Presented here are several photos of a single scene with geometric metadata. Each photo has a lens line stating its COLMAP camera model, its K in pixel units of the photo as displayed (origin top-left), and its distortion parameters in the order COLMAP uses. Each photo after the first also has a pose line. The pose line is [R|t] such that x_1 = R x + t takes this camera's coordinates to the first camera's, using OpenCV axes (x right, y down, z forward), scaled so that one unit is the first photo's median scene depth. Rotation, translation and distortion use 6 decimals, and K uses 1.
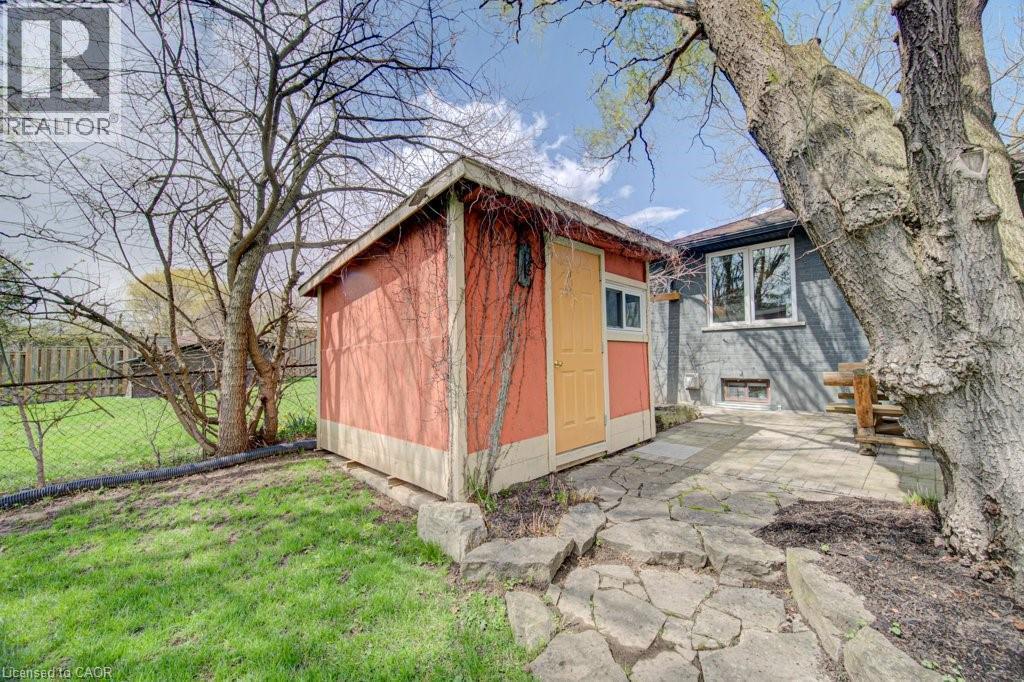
lens RADIAL K [[401.1, 0, 511.3], [0, 401.1, 339.4], [0, 0, 1]] dist [0.003757, 0.000042]
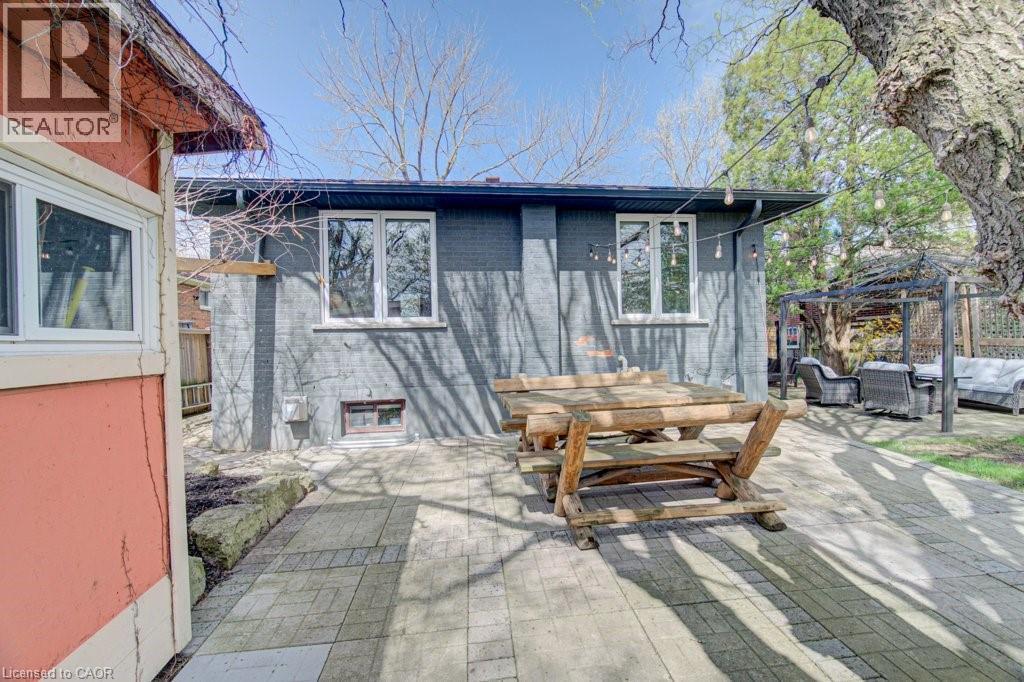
lens RADIAL K [[401.1, 0, 514.1], [0, 401.1, 338.7], [0, 0, 1]] dist [0.003757, 0.000042]
pose [[0.603492, 0.003436, 0.797362, 0.183785], [-0.018983, 0.999769, 0.010059, -0.021939], [-0.797143, -0.021207, 0.603418, 0.416507]]
